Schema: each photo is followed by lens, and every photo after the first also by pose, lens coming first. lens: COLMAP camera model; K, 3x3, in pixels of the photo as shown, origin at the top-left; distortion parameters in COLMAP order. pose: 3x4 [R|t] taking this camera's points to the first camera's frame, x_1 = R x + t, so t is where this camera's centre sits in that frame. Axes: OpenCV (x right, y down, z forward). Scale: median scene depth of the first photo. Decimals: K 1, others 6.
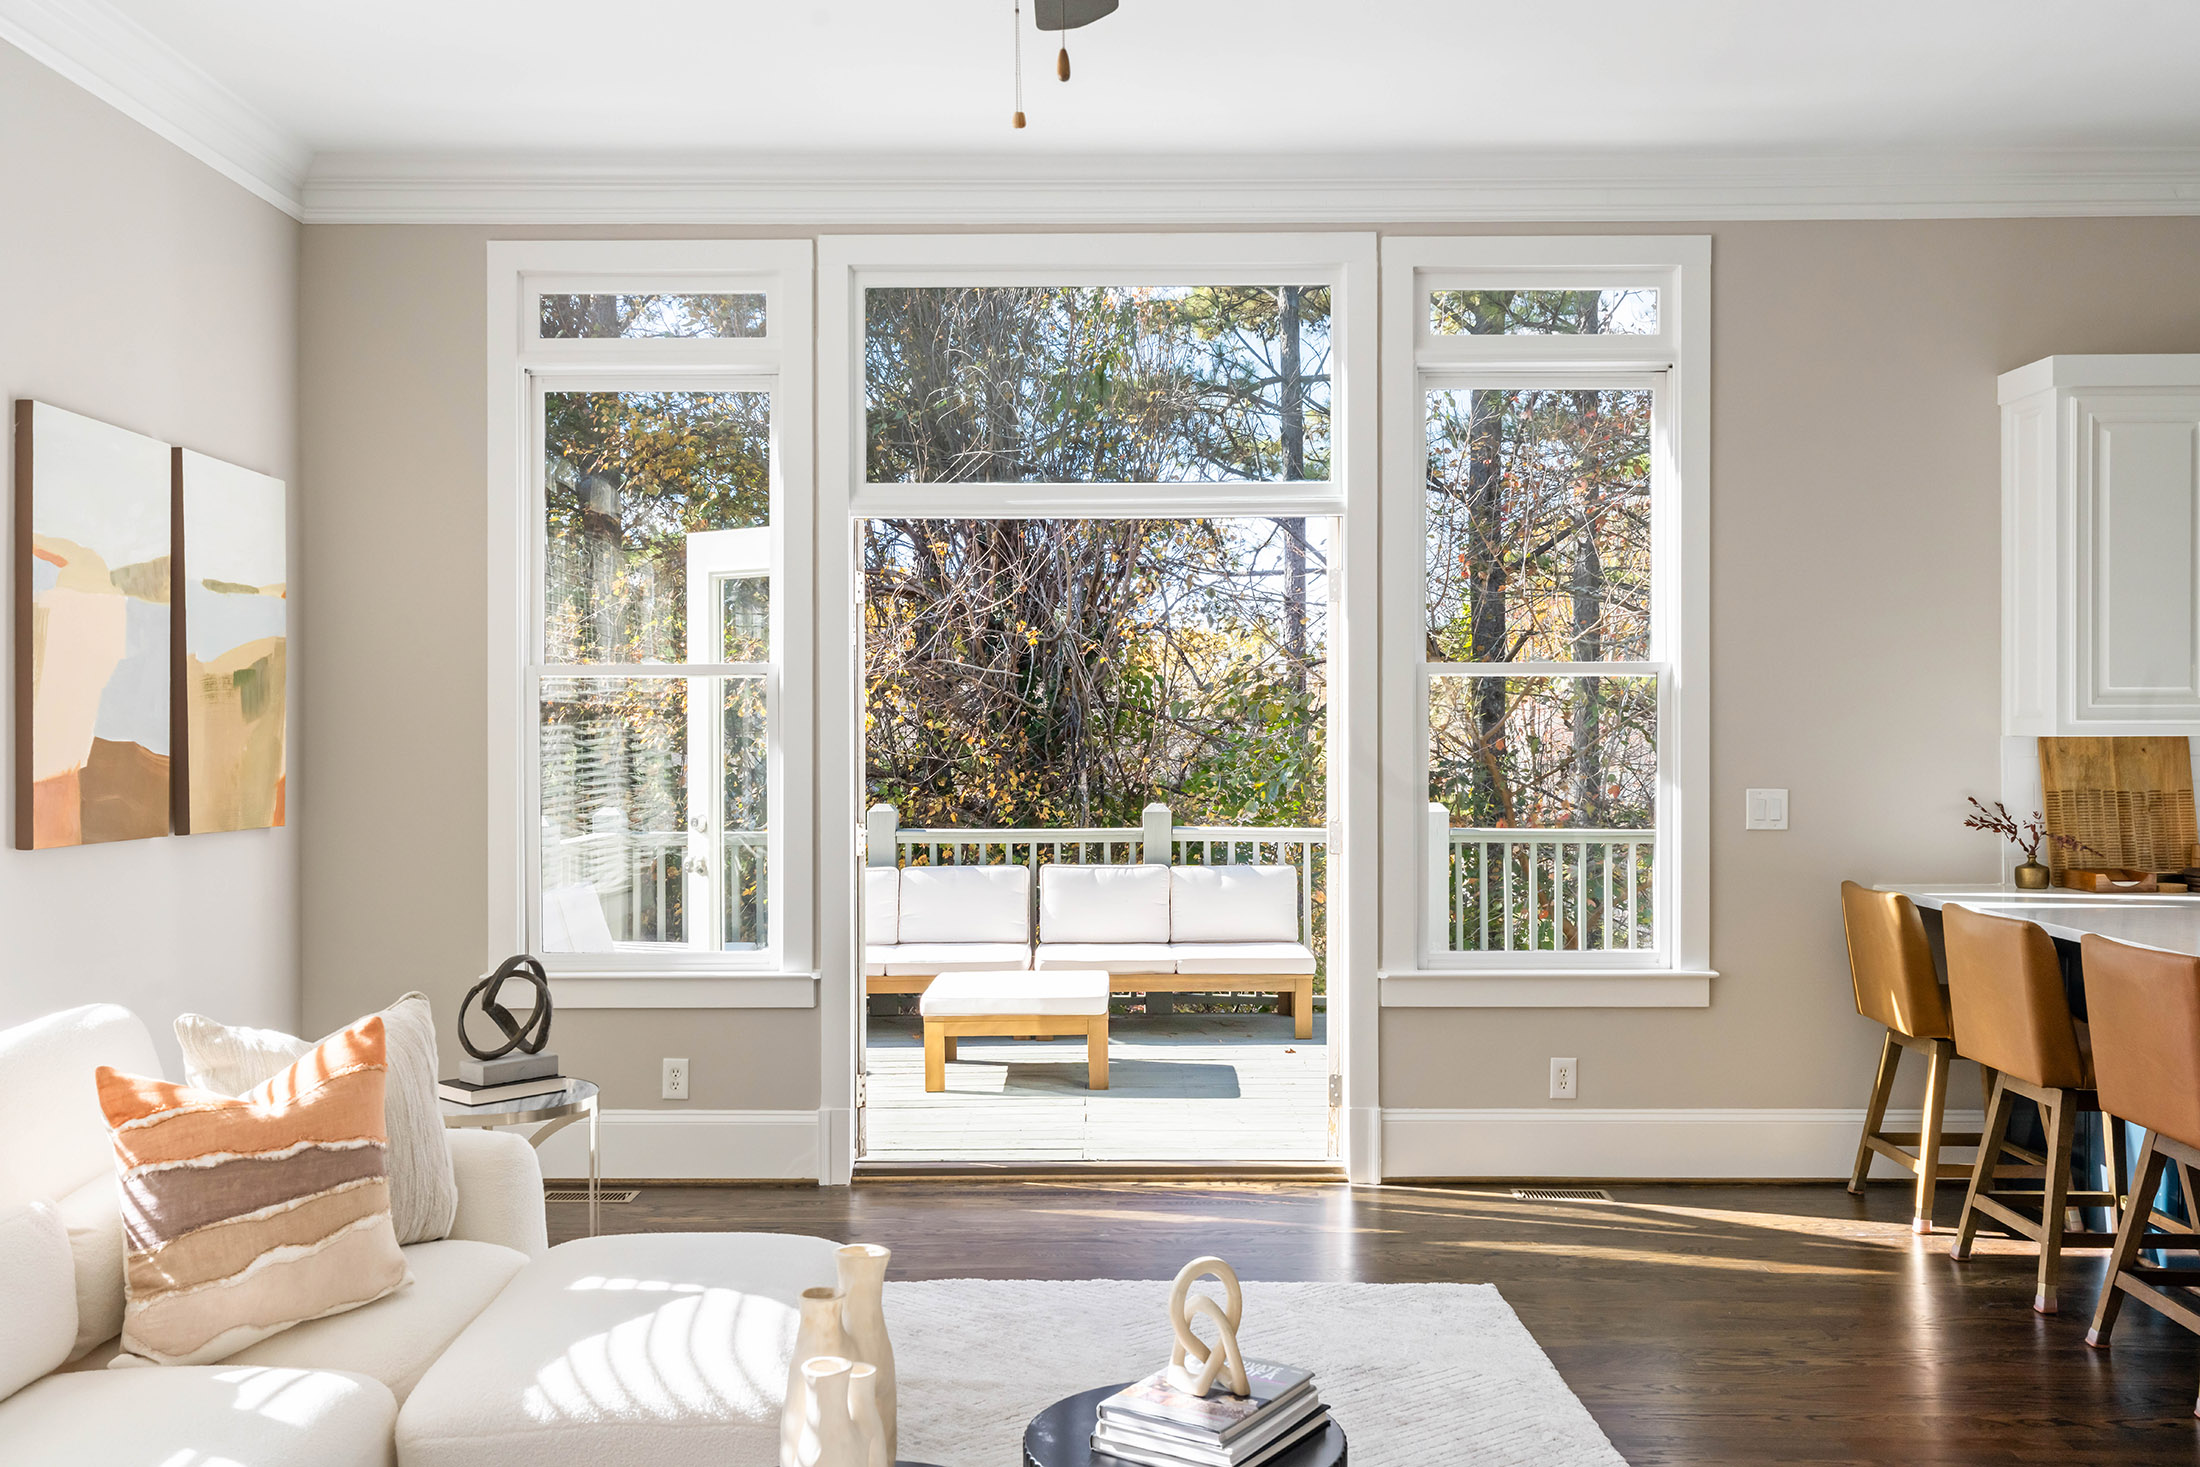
lens RADIAL K [[1847.0, 0, 1100.0], [0, 1847.0, 733.5], [0, 0, 1]] dist [0.026872, 0.003816]
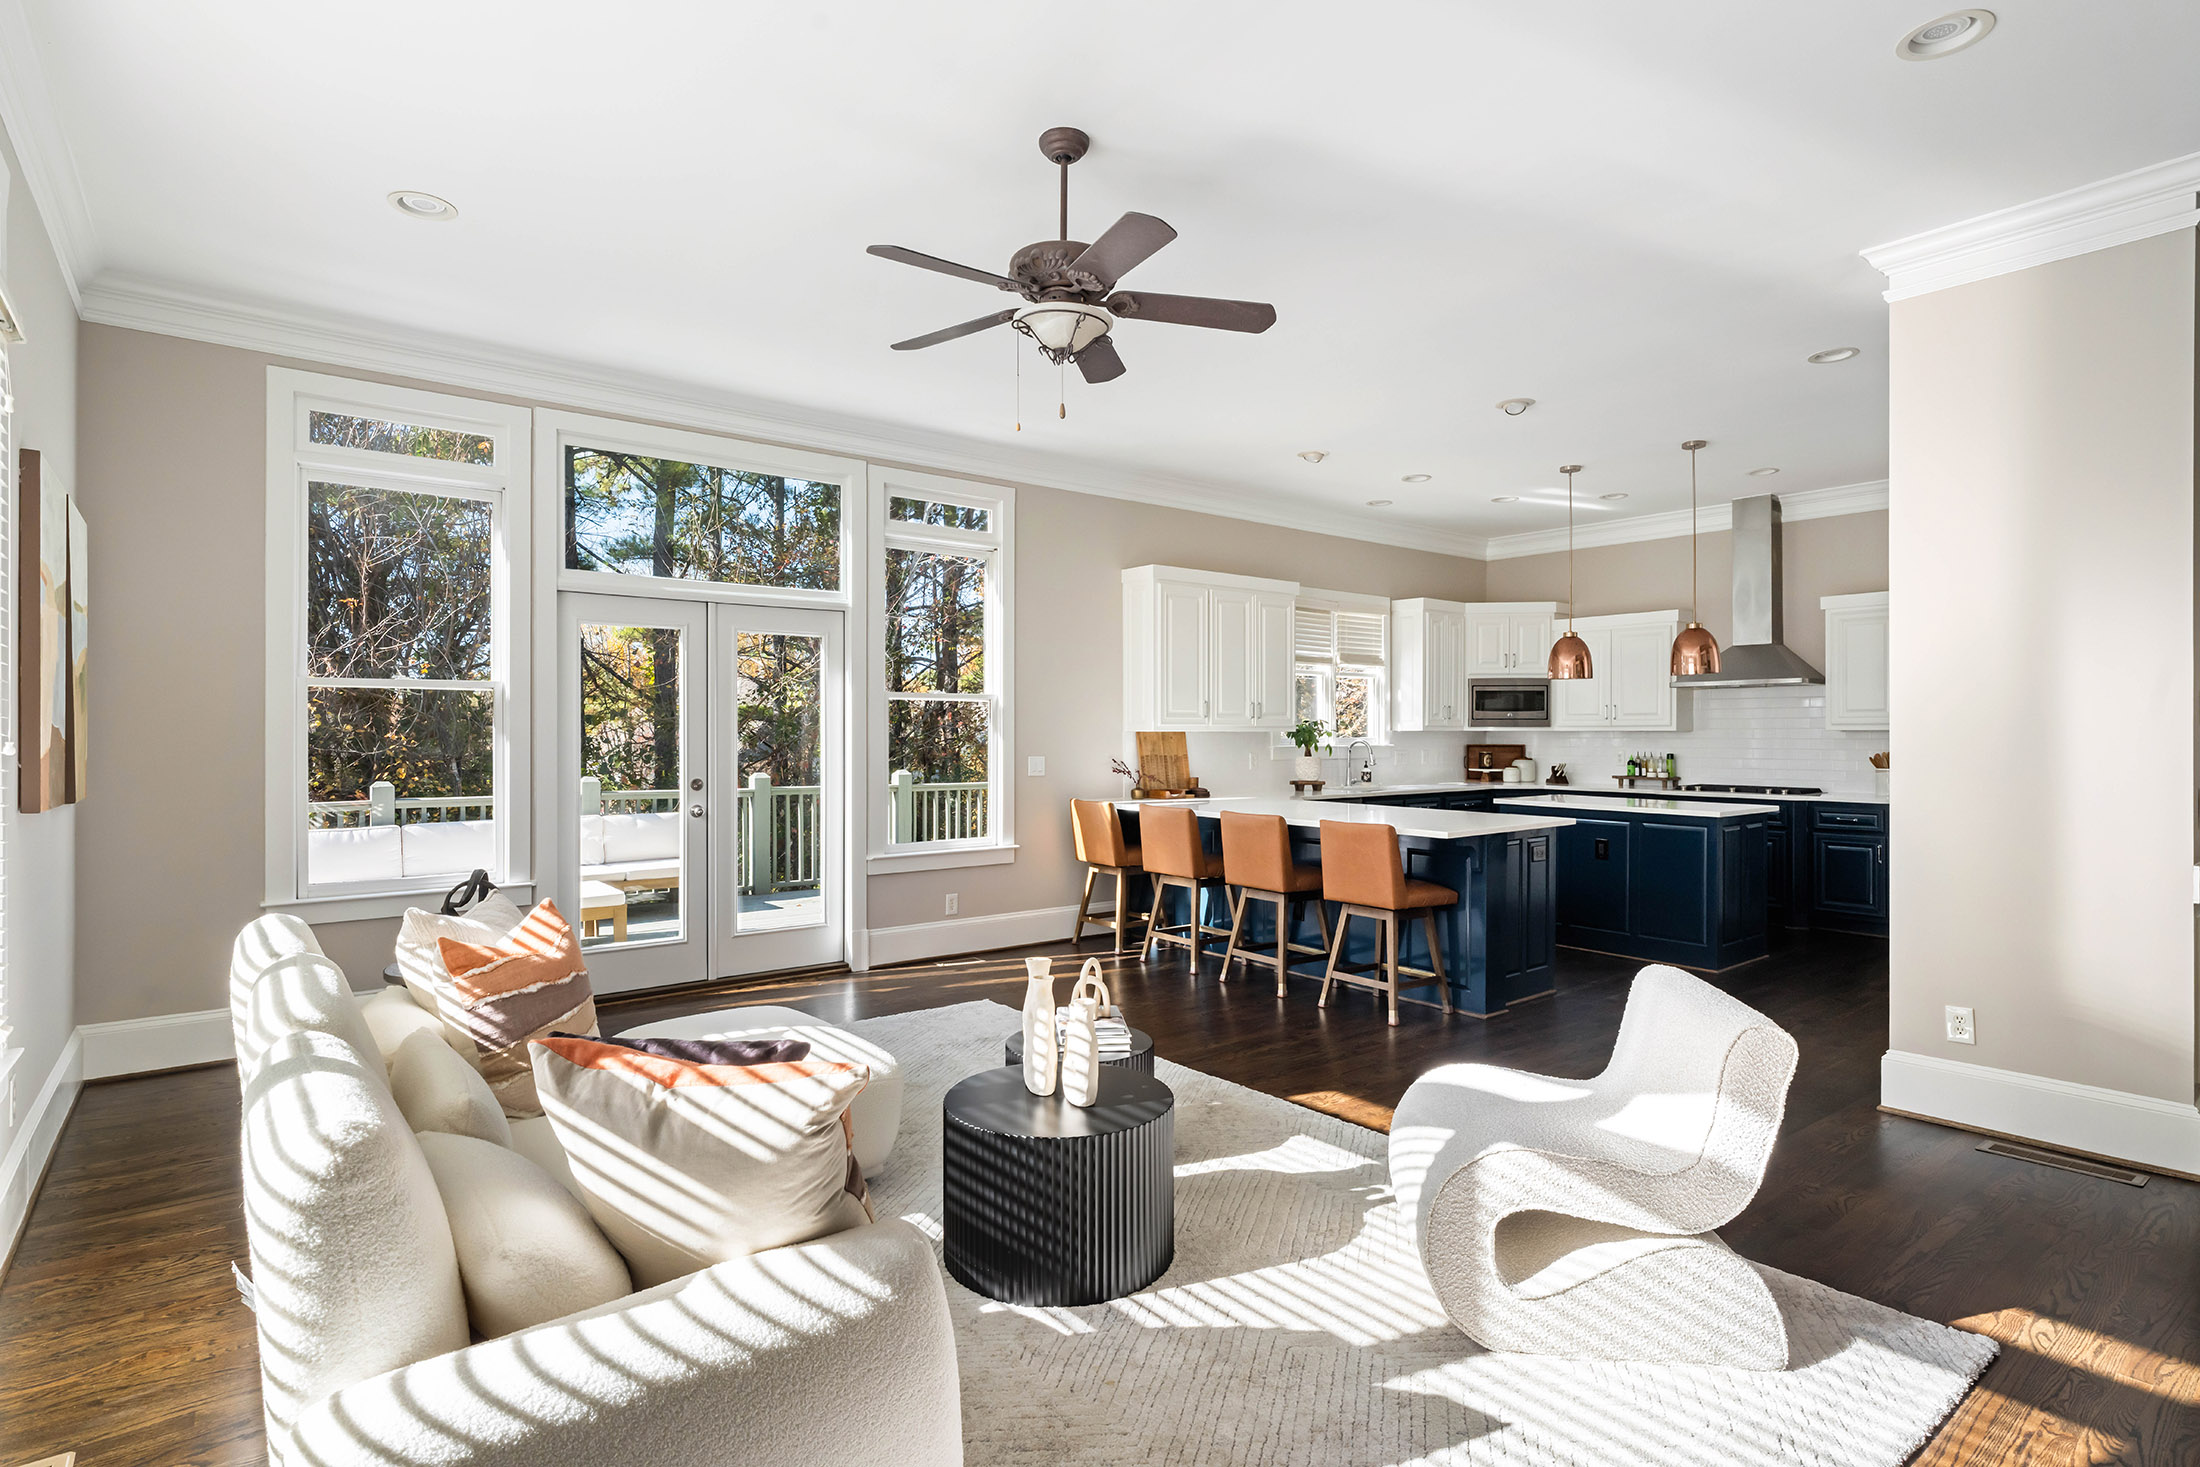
lens RADIAL K [[1110.8, 0, 1100.0], [0, 1110.8, 733.5], [0, 0, 1]] dist [0.023469, 0.000034]
pose [[0.786104, 0.001652, 0.618092, -0.361996], [0.000077, 0.999996, -0.002770, 0.007392], [-0.618094, 0.002226, 0.786101, -0.029021]]
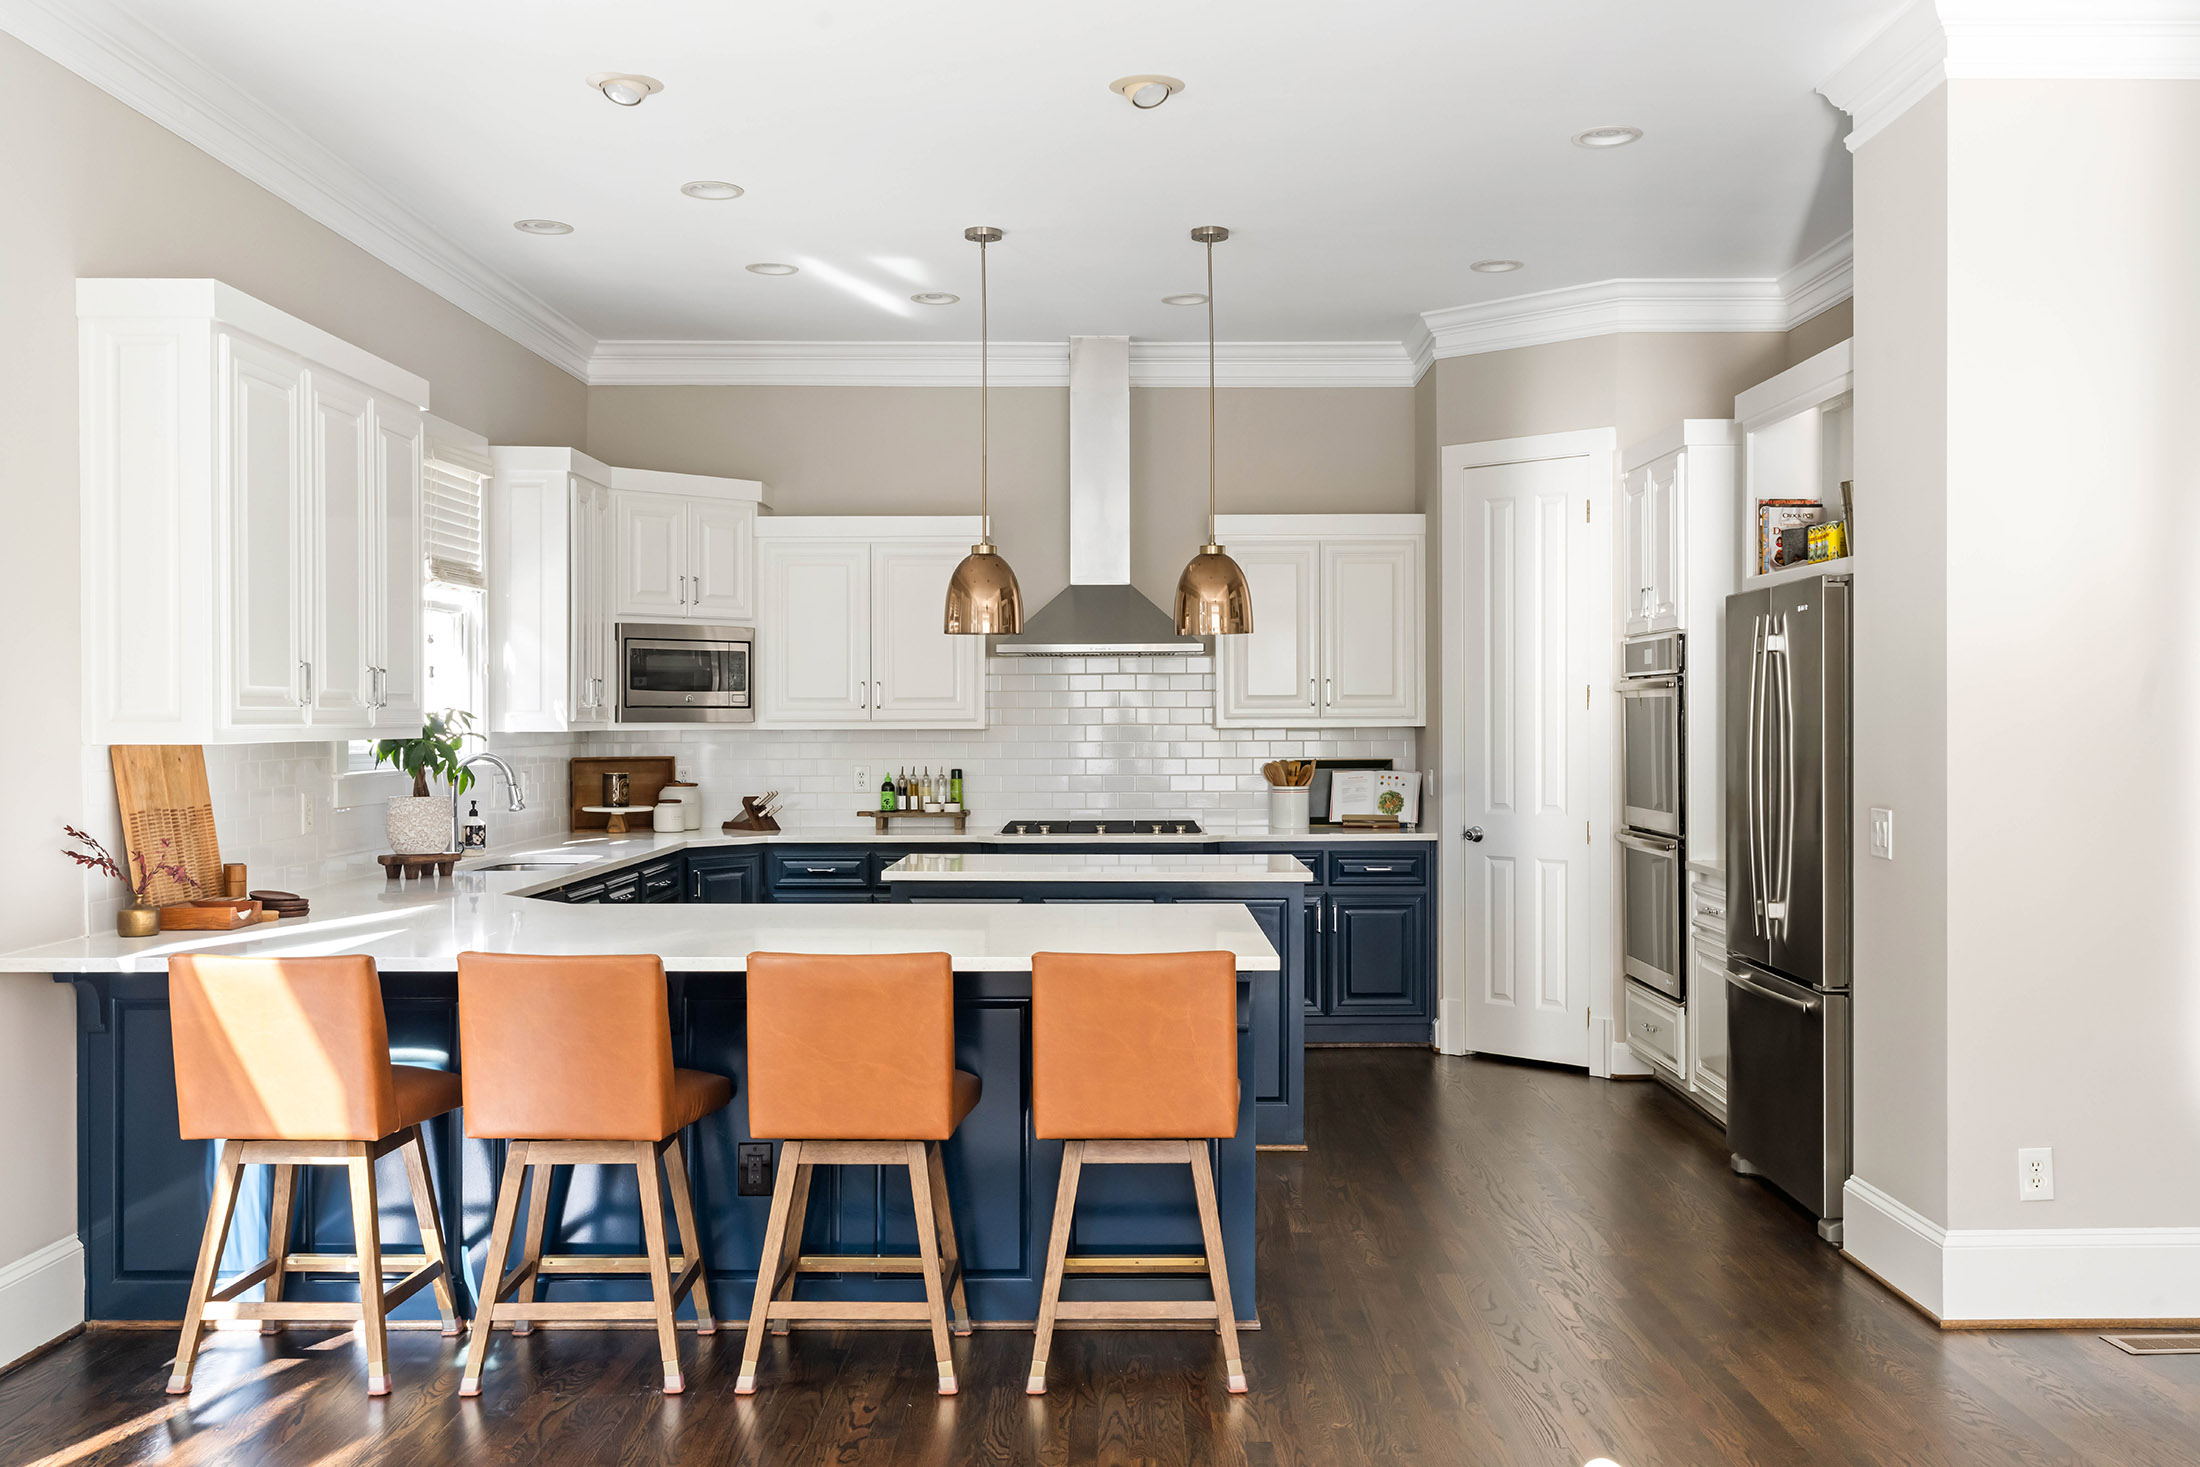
lens RADIAL K [[1993.5, 0, 1100.0], [0, 1993.5, 733.5], [0, 0, 1]] dist [0.004807, 0.003555]
pose [[0.006932, -0.006565, 0.999954, -0.348734], [0.006247, 0.999959, 0.006522, -0.006298], [-0.999956, 0.006201, 0.006972, 0.573398]]
